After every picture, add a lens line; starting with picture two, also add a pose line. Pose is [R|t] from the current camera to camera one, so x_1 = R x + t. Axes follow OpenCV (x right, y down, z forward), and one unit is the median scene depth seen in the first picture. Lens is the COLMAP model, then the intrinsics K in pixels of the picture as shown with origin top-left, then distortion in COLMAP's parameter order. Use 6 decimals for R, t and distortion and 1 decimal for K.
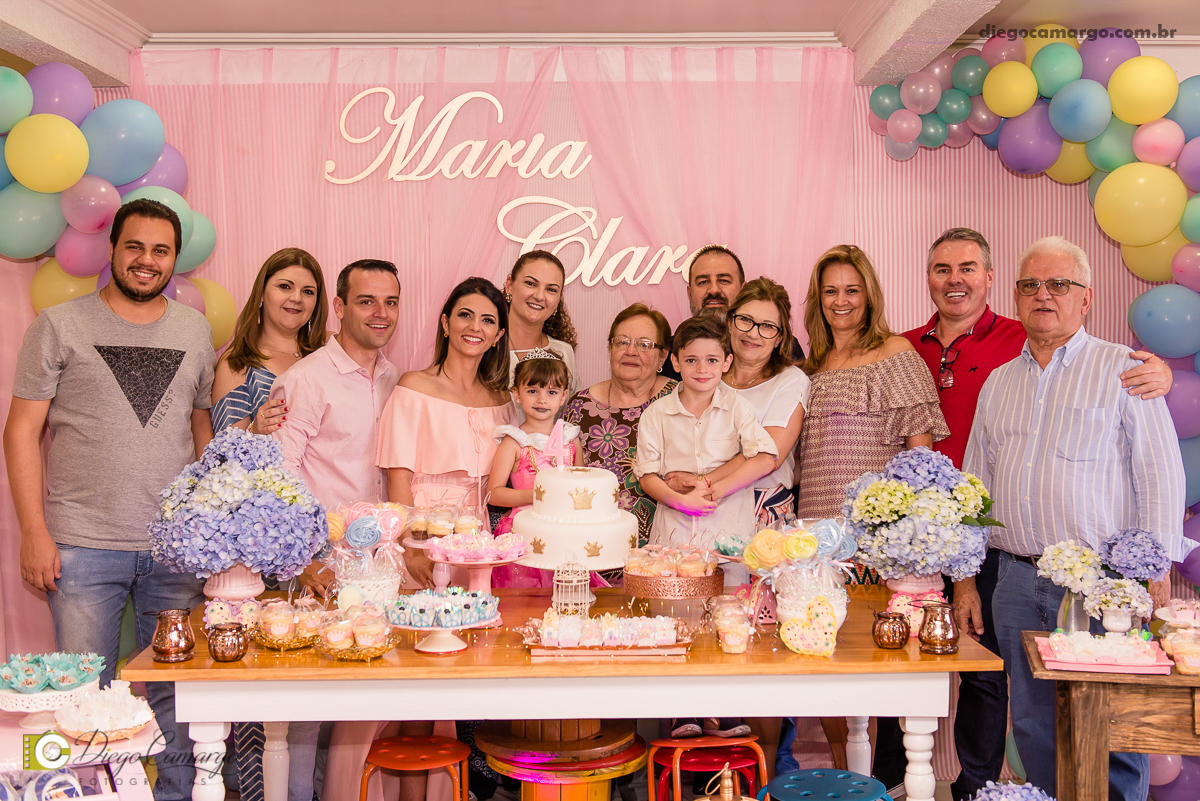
lens RADIAL K [[1439.8, 0, 630.0], [0, 1439.8, 359.1], [0, 0, 1]] dist [-0.011483, 0.000000]
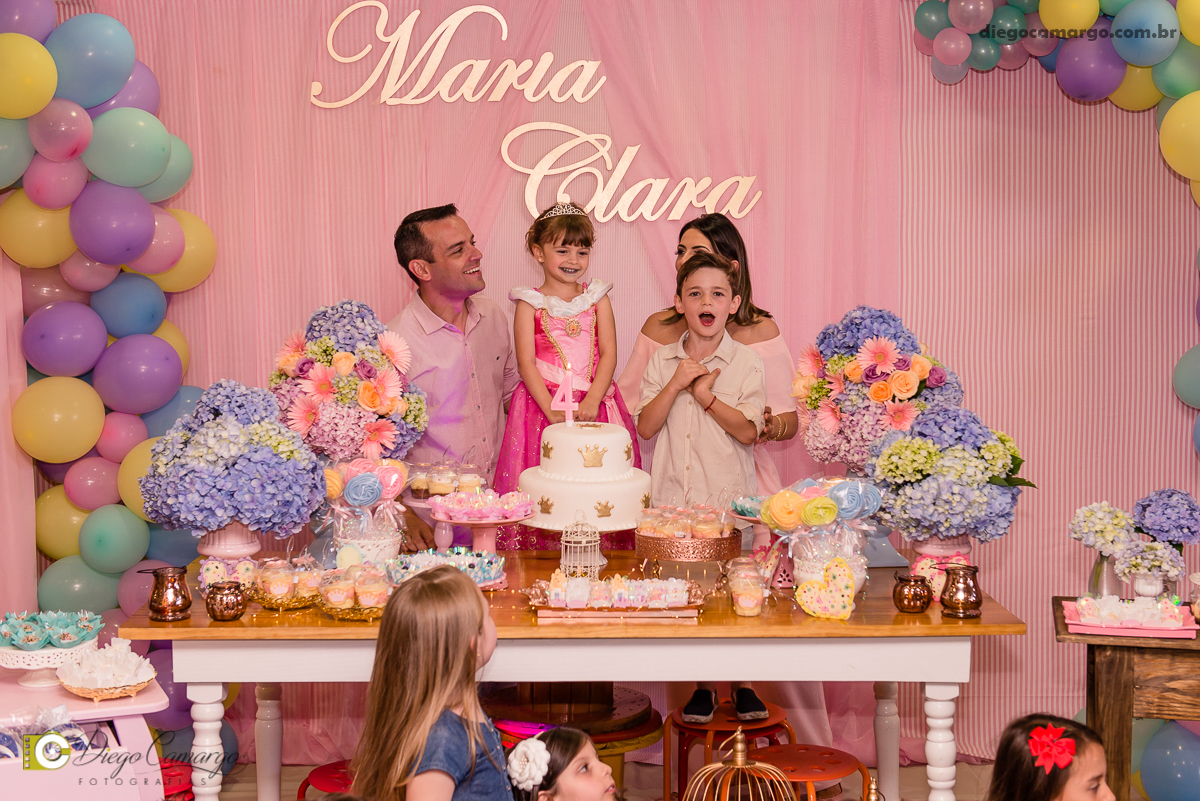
lens RADIAL K [[1784.0, 0, 640.9], [0, 1784.0, 365.1], [0, 0, 1]] dist [-0.005490, 0.000000]
pose [[0.999925, 0.003969, -0.011546, 0.012638], [-0.003454, 0.999014, 0.044264, -0.015168], [0.011710, -0.044221, 0.998953, -0.175249]]
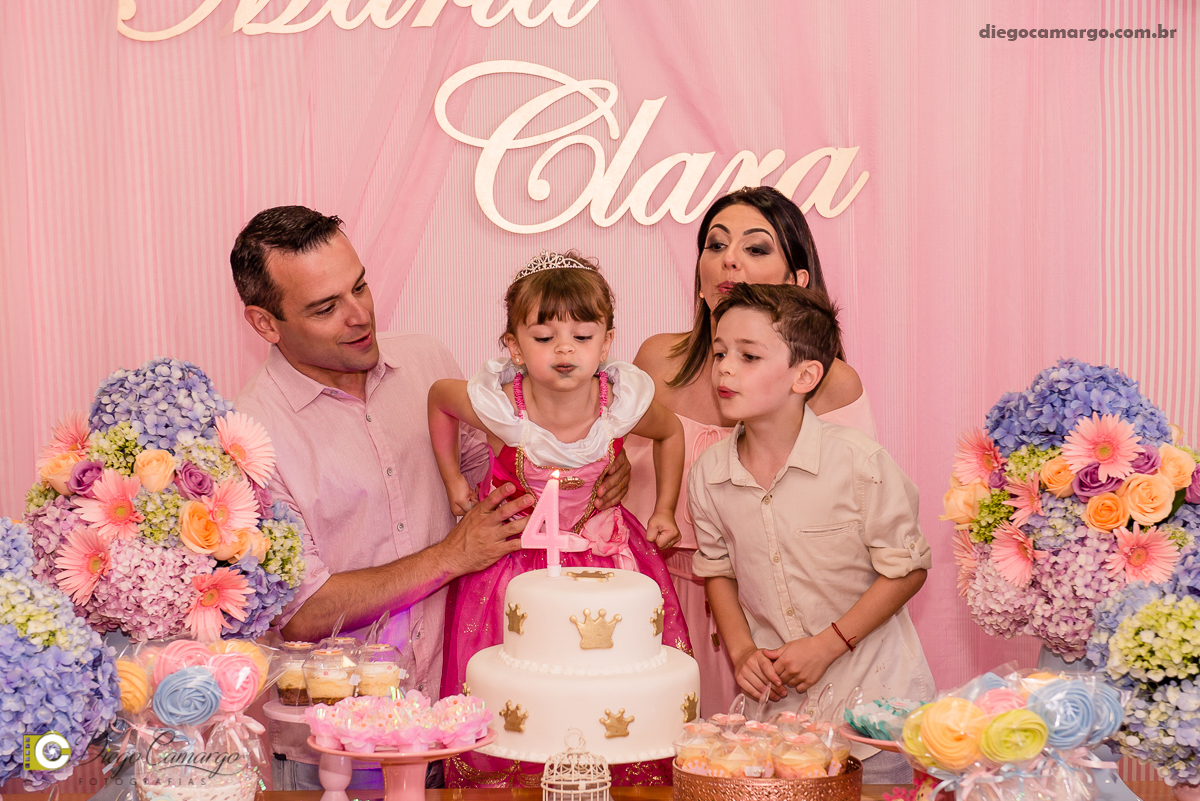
lens RADIAL K [[2427.1, 0, 591.5], [0, 2427.1, 488.3], [0, 0, 1]] dist [0.018244, 0.000000]
pose [[0.999447, -0.004285, -0.032987, -0.004827], [0.006256, 0.998187, 0.059867, -0.009750], [0.032671, -0.060040, 0.997661, 0.110929]]
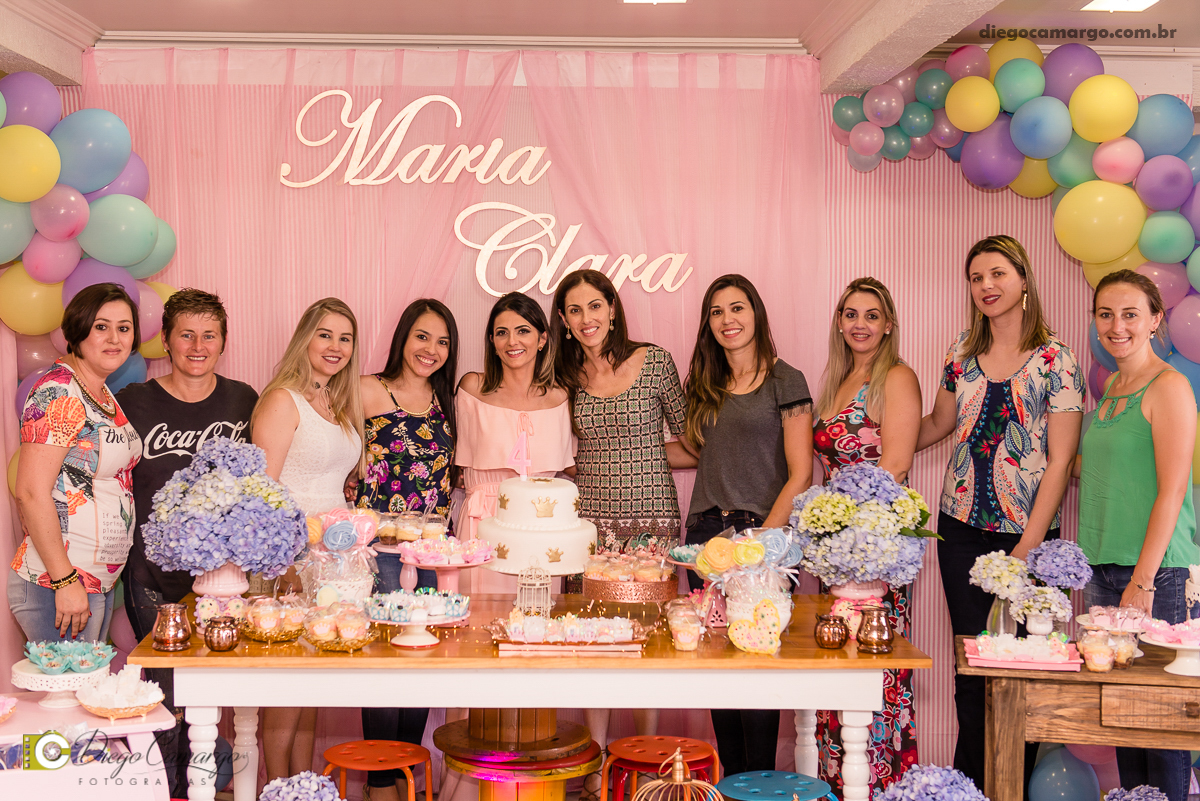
lens RADIAL K [[1784.0, 0, 580.8], [0, 1784.0, 375.5], [0, 0, 1]] dist [-0.005490, 0.000000]
pose [[0.999906, 0.012474, 0.005649, -0.015972], [-0.012570, 0.999770, 0.017370, -0.023536], [-0.005431, -0.017440, 0.999833, -0.317370]]
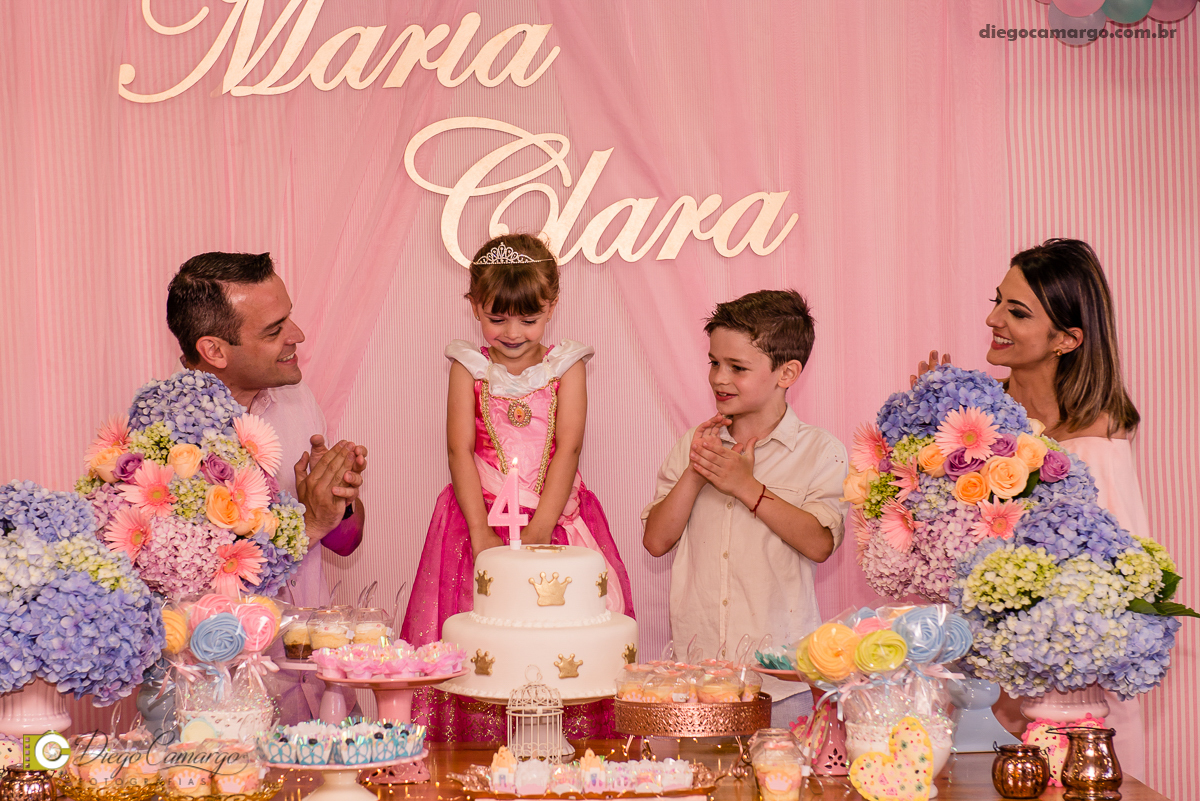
lens RADIAL K [[3092.1, 0, 538.7], [0, 3092.1, 385.7], [0, 0, 1]] dist [0.039857, 0.000000]
pose [[0.999090, -0.015838, -0.039601, 0.019119], [0.015062, 0.999690, -0.019837, 0.035186], [0.039903, 0.019223, 0.999019, -0.405660]]
